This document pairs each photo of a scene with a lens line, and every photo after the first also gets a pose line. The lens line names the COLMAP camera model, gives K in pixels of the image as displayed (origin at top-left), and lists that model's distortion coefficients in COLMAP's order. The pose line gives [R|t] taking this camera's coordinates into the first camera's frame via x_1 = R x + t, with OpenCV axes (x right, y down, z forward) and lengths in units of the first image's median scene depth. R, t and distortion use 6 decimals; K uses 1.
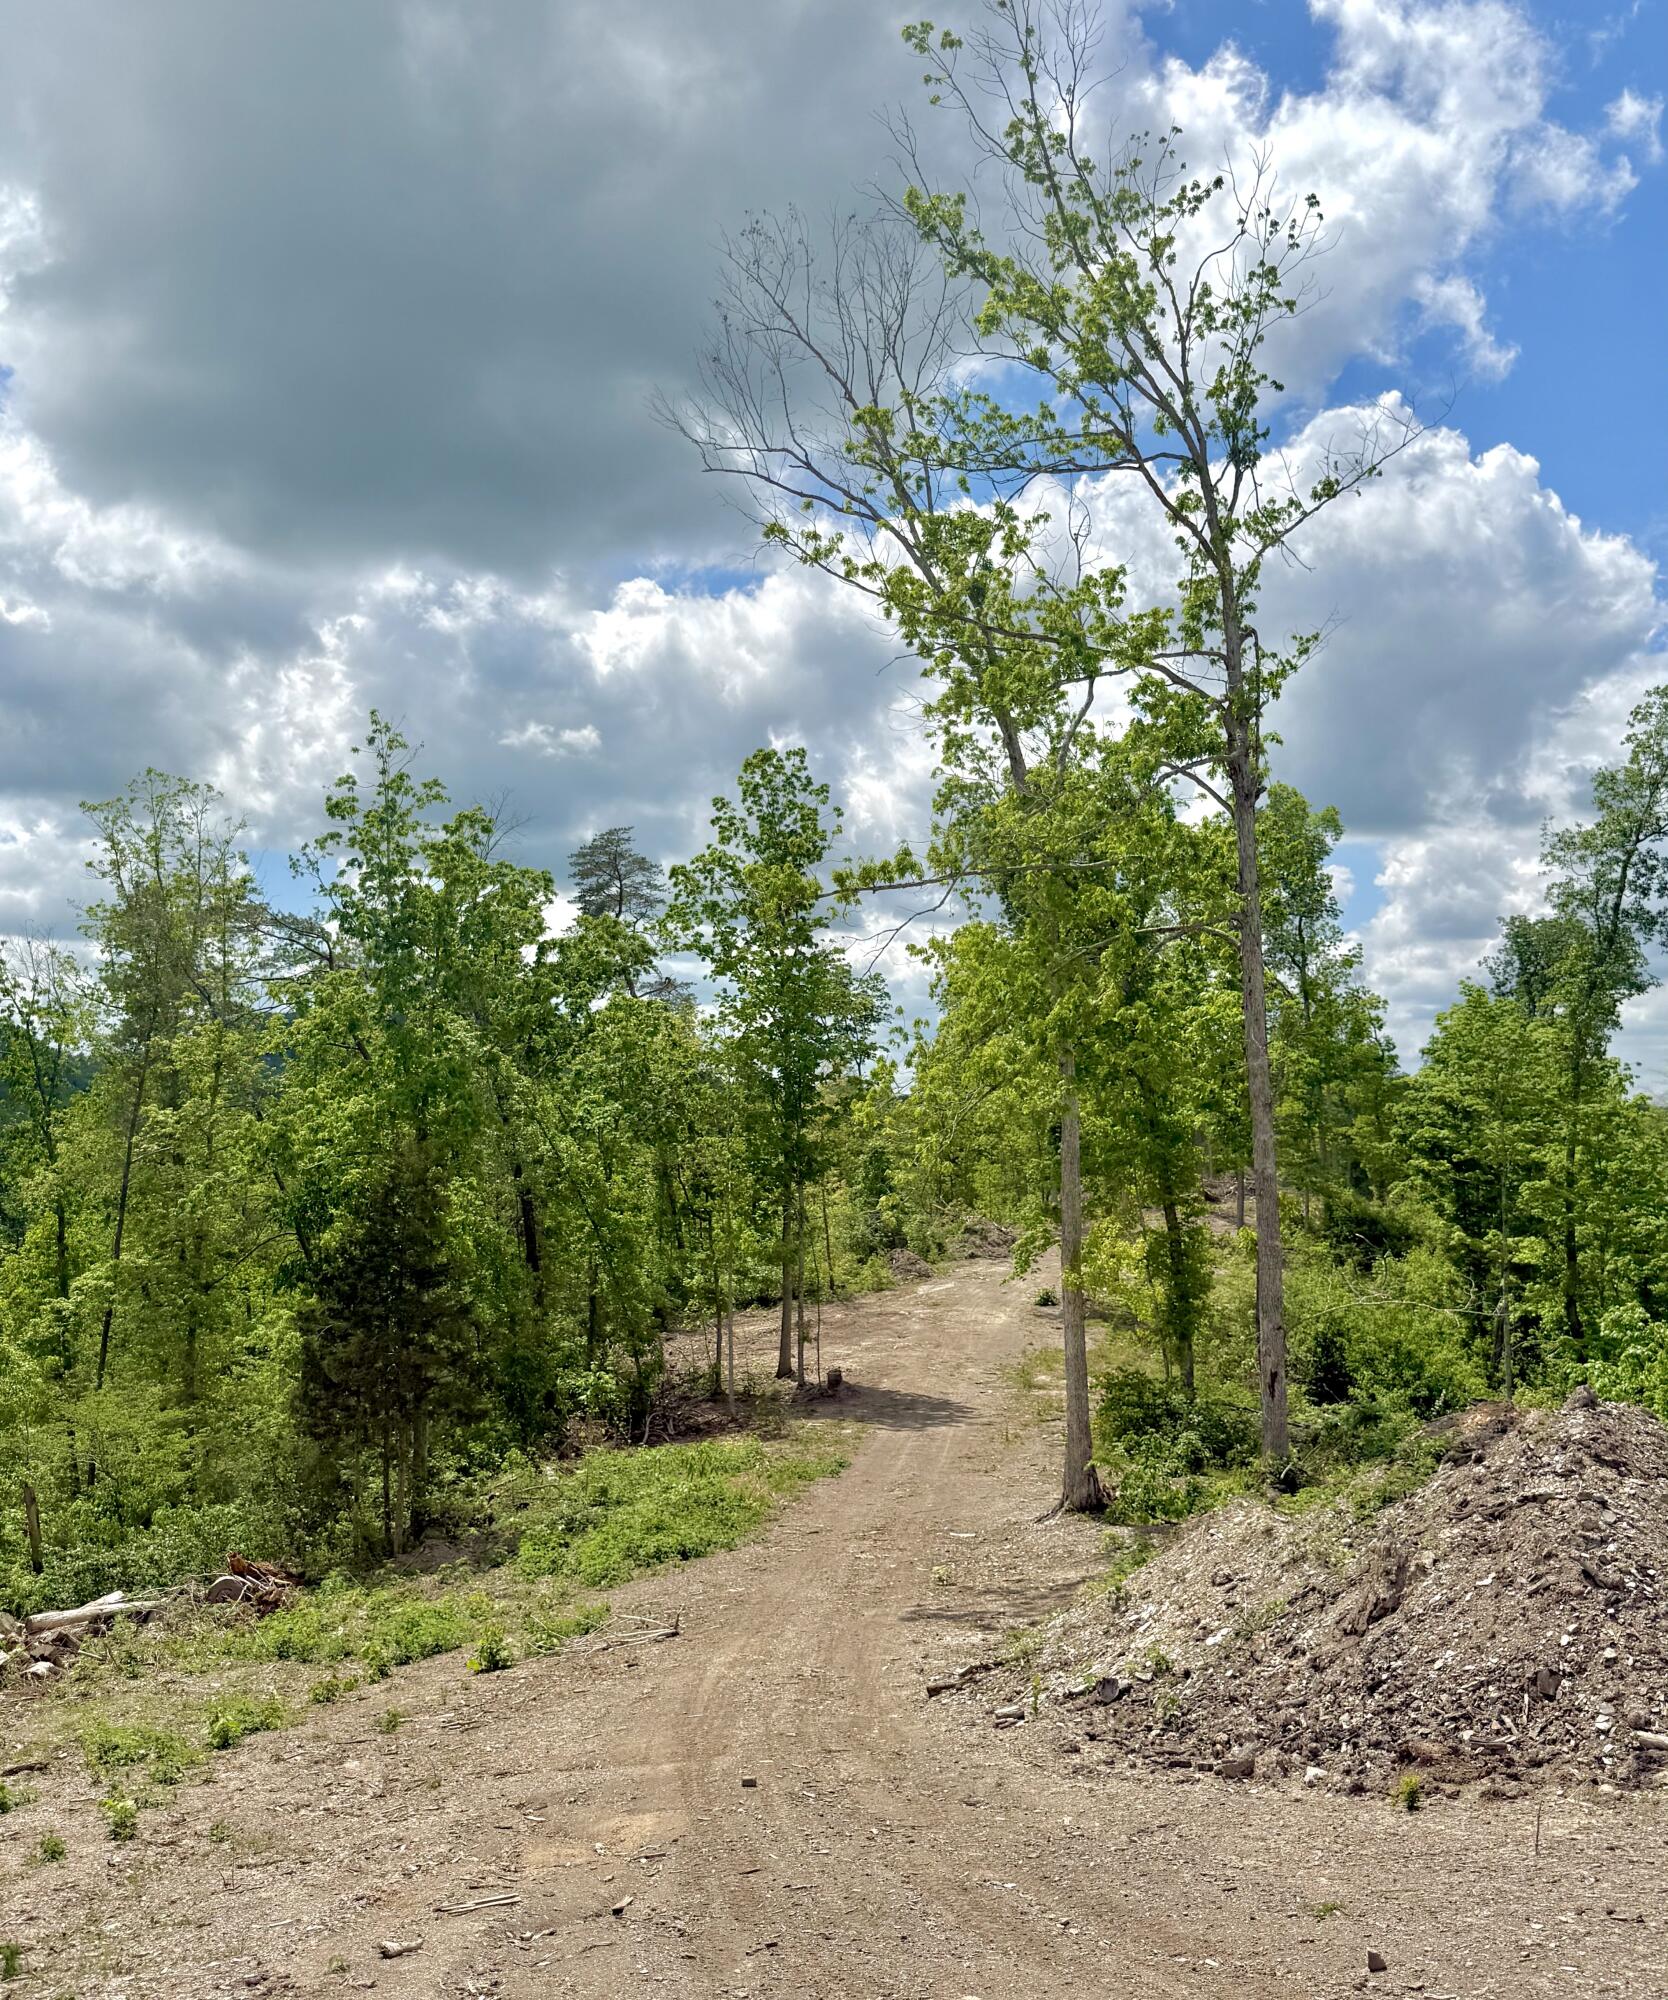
lens RADIAL K [[1949.9, 0, 826.0], [0, 1949.9, 973.5], [0, 0, 1]] dist [0.083846, 0.000000]
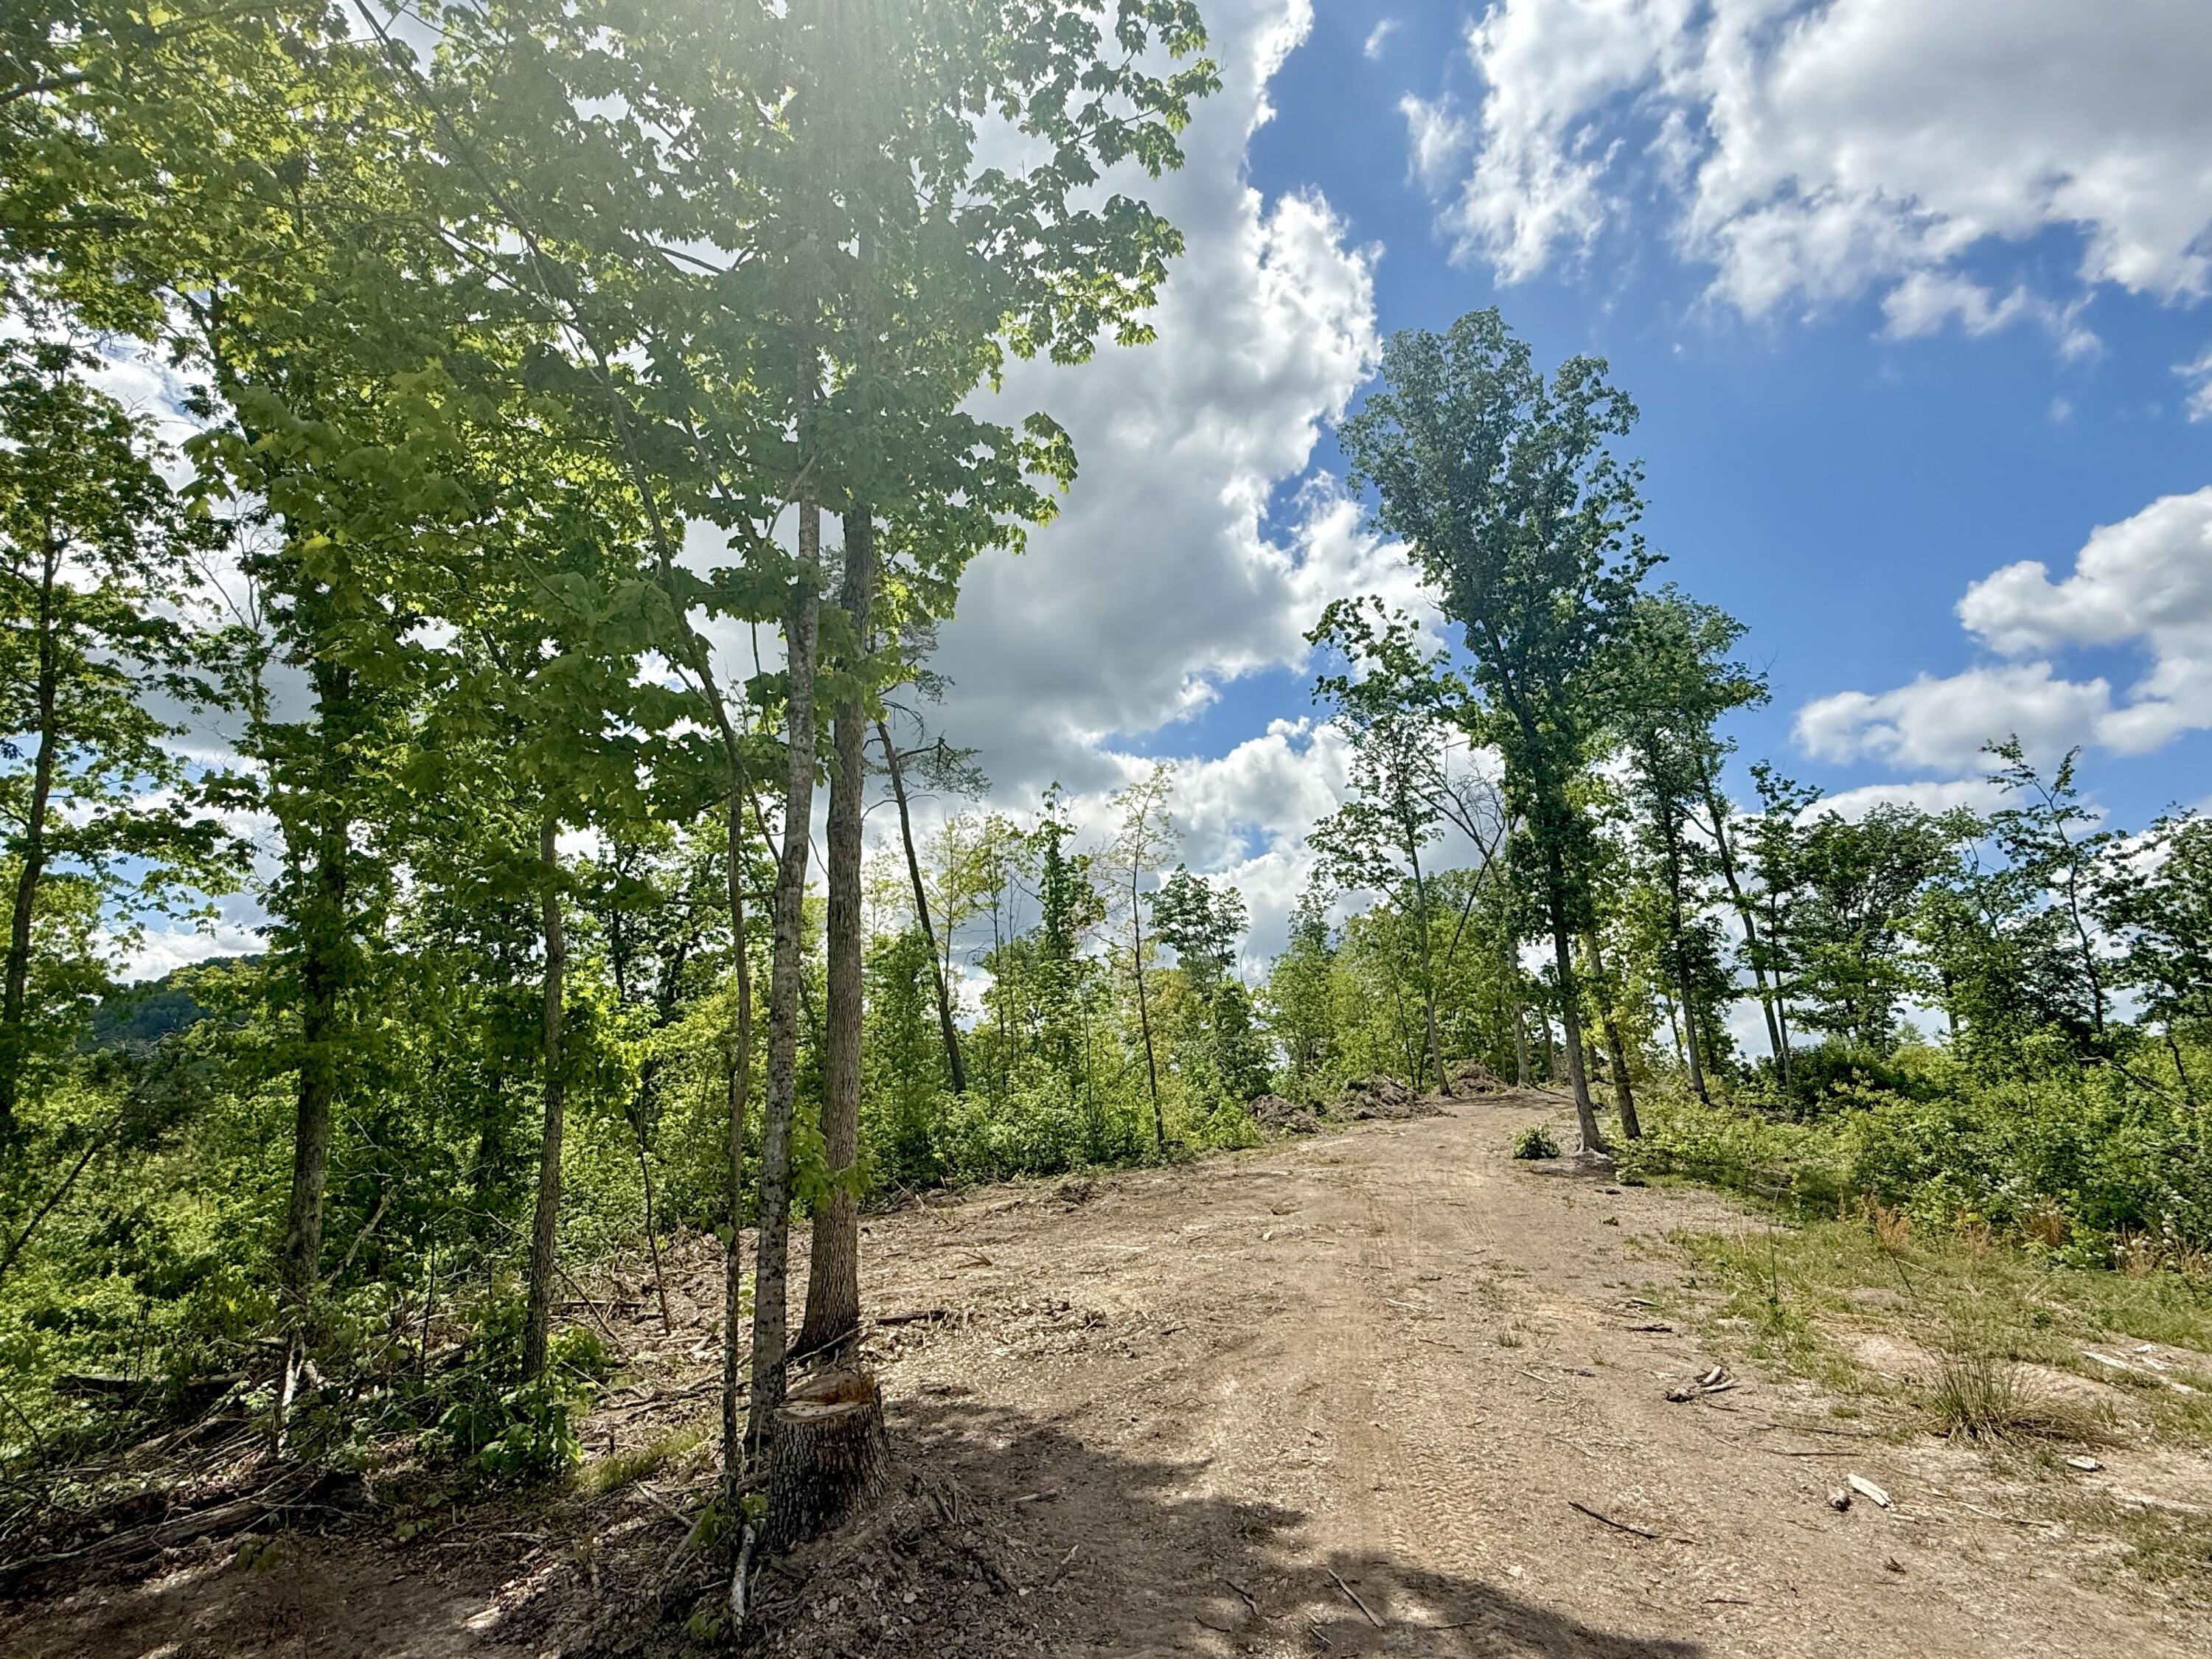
lens RADIAL K [[1066.8, 0, 1113.4], [0, 1066.8, 830.1], [0, 0, 1]] dist [0.000896, -0.000329]
pose [[0.995095, -0.045493, -0.087845, 0.035689], [0.028443, 0.982063, -0.186396, 0.197336], [0.094749, 0.182983, 0.978540, 1.016783]]
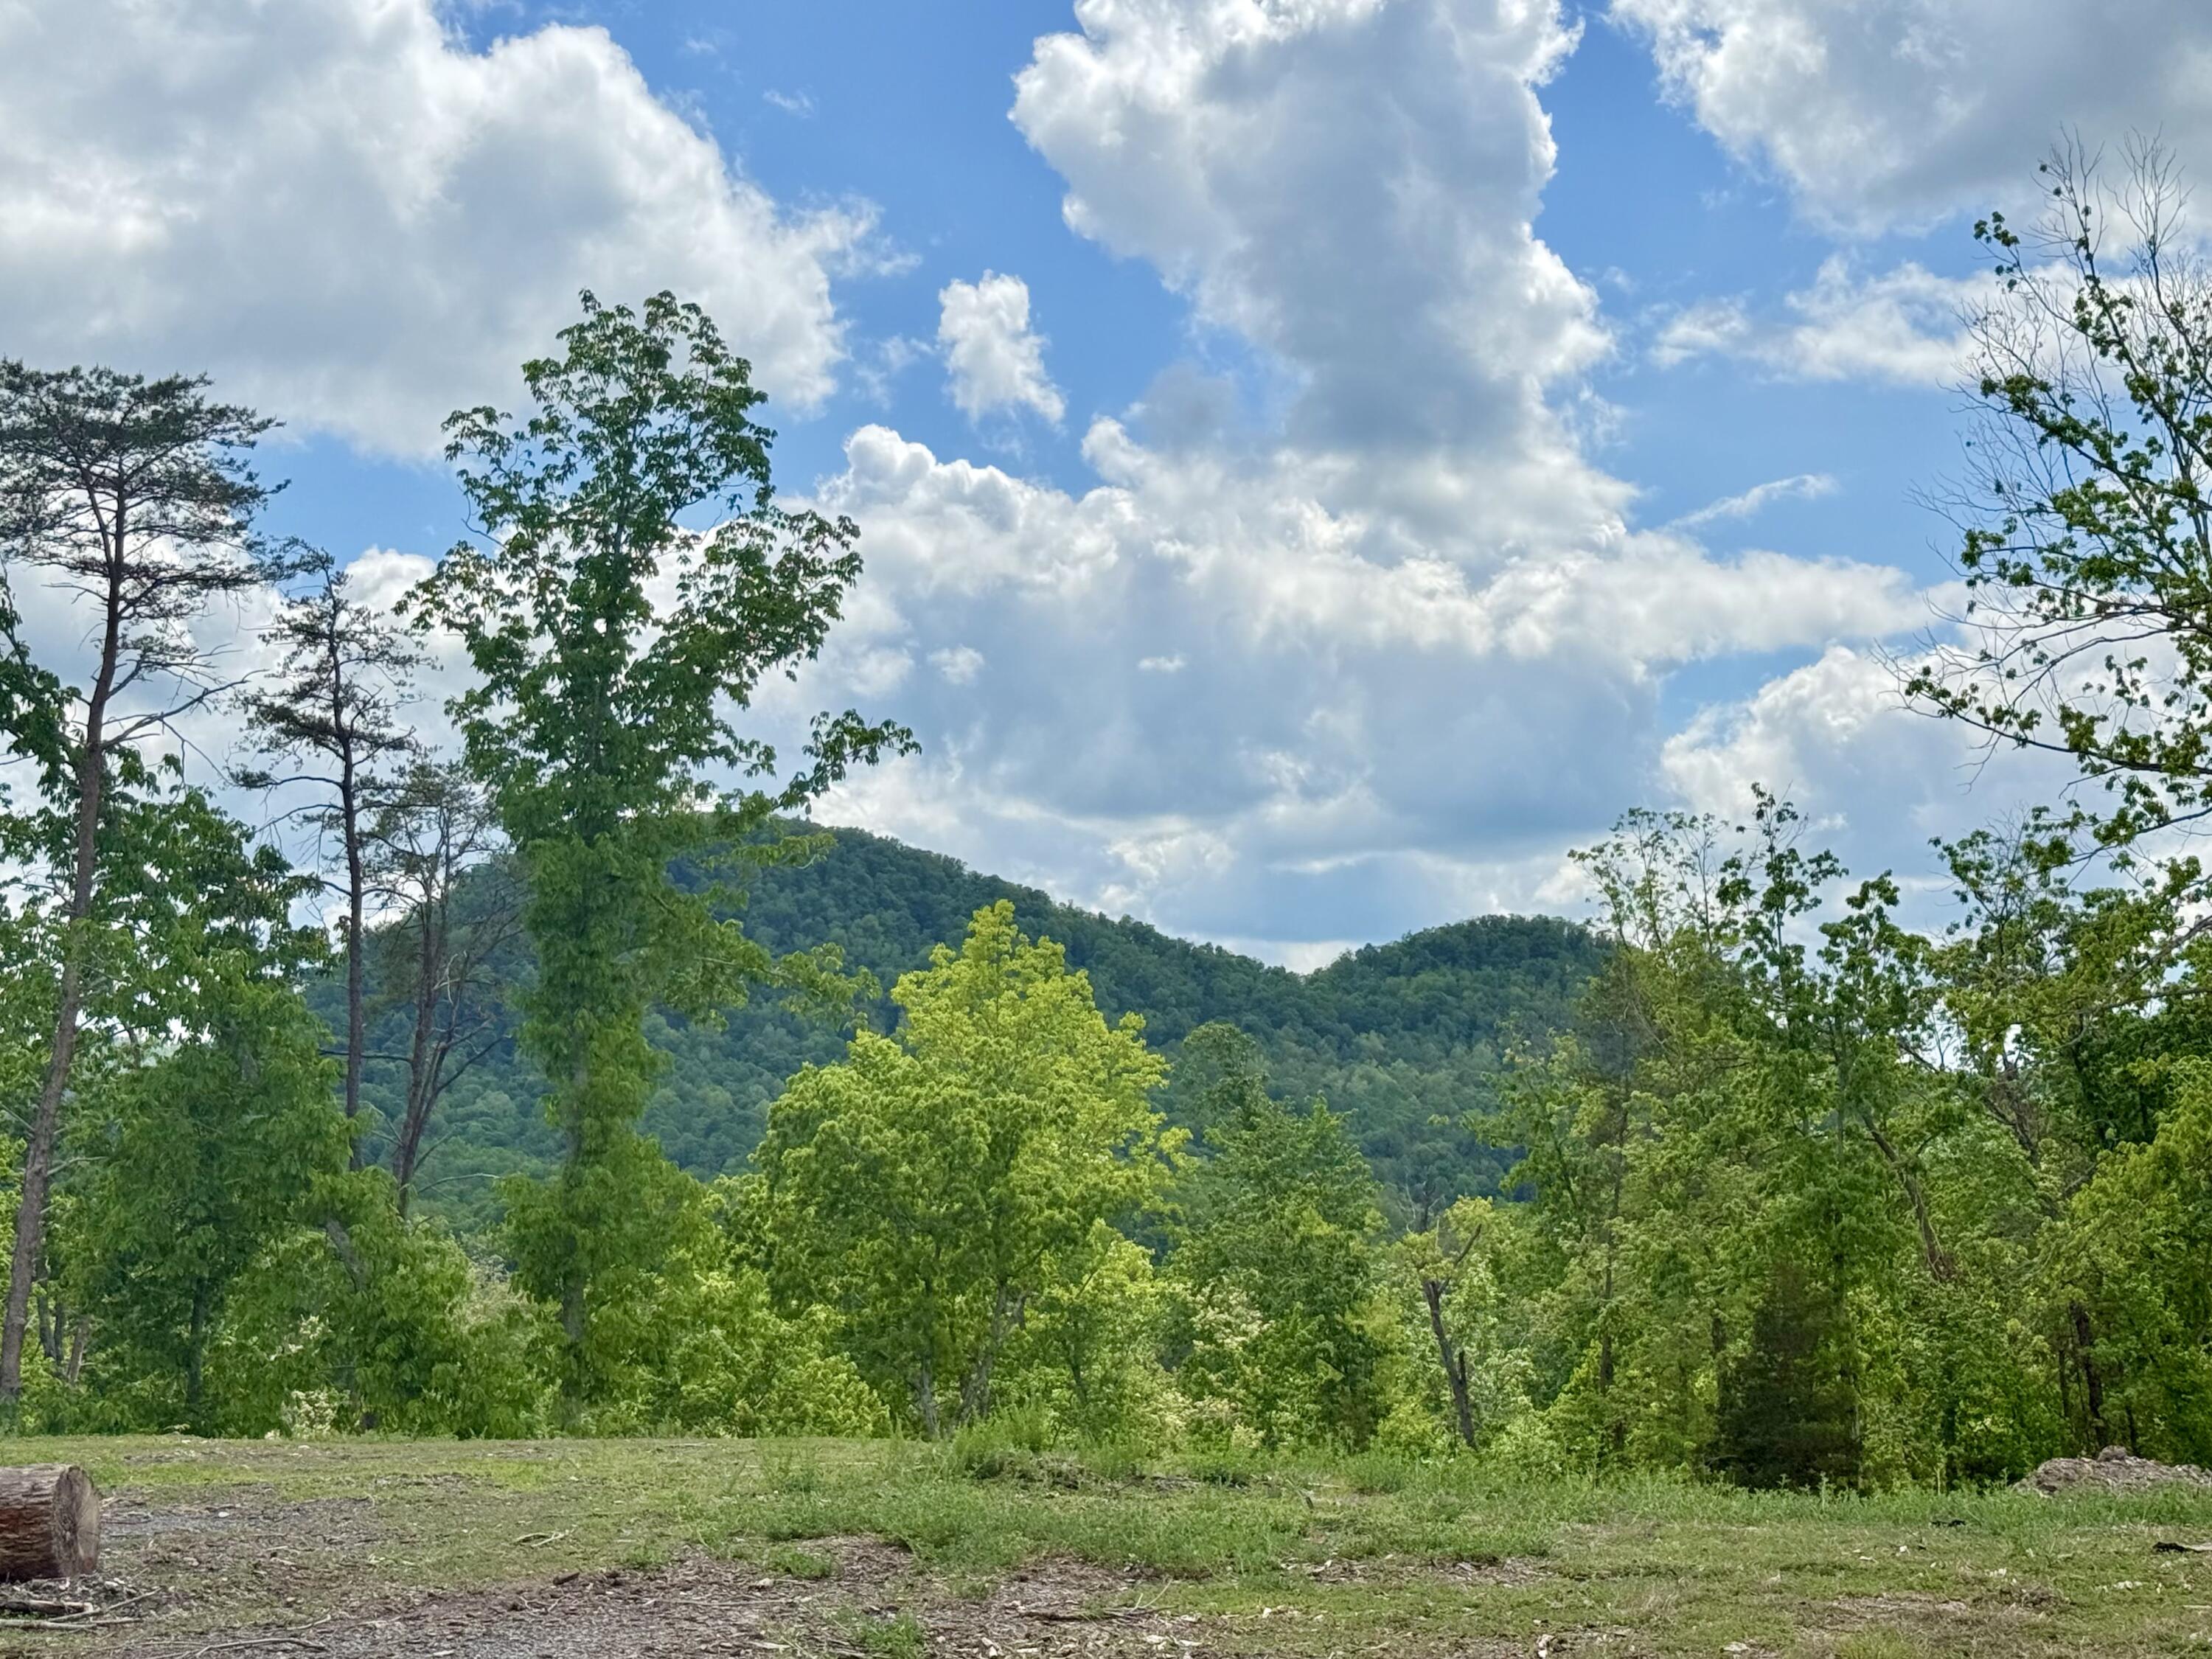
lens RADIAL K [[3844.5, 0, 1087.1], [0, 3844.5, 839.2], [0, 0, 1]] dist [0.278626, 0.000000]
pose [[0.827259, -0.076996, -0.556520, 0.433638], [0.069454, 0.996982, -0.034691, -0.057862], [0.557511, -0.009954, 0.830110, -0.561409]]
